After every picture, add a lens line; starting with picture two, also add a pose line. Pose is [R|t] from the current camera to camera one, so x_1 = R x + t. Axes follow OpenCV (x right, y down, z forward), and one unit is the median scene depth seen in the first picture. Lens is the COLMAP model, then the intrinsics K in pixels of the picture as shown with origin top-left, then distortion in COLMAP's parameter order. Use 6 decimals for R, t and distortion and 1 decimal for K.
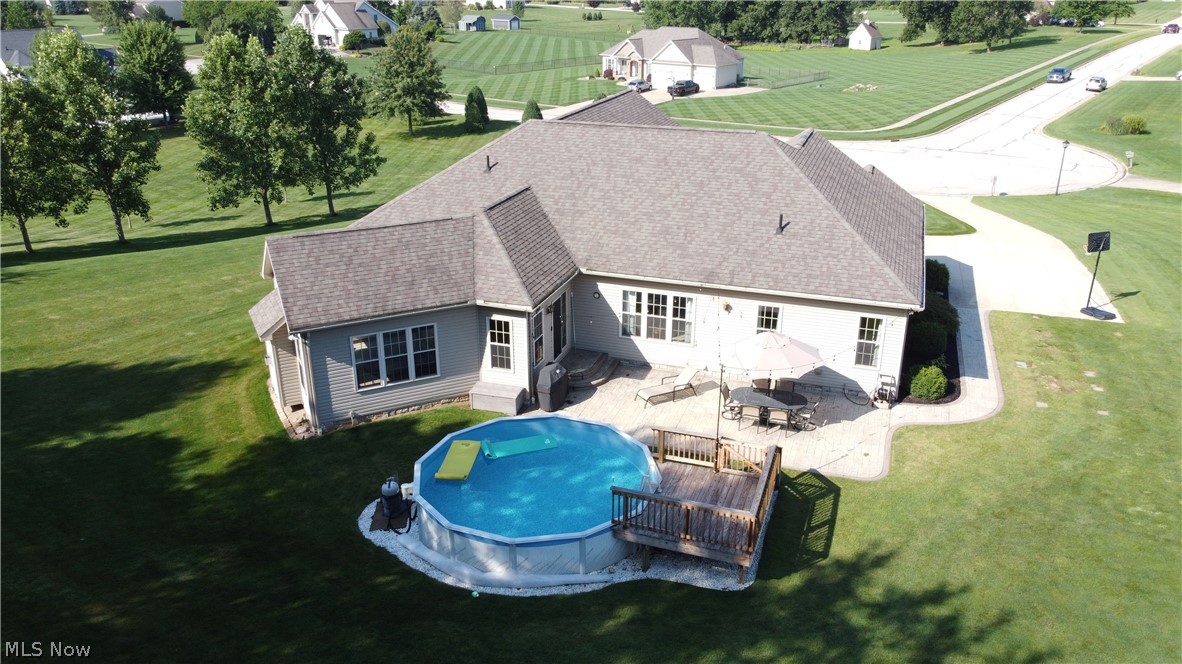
lens RADIAL K [[897.6, 0, 598.7], [0, 897.6, 334.7], [0, 0, 1]] dist [-0.003762, -0.006461]
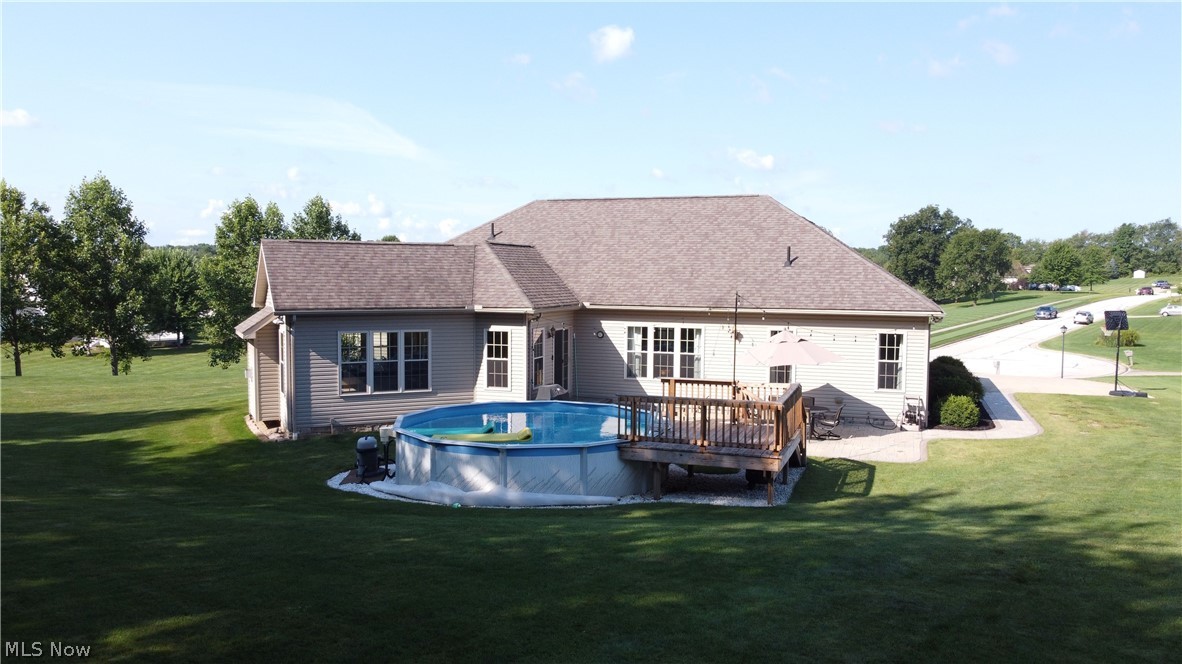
lens RADIAL K [[897.6, 0, 598.7], [0, 897.6, 334.7], [0, 0, 1]] dist [-0.003762, -0.006461]
pose [[0.999982, 0.005302, -0.002832, -0.001387], [-0.005918, 0.951098, -0.308832, 0.260328], [0.001056, 0.308843, 0.951112, 0.094742]]
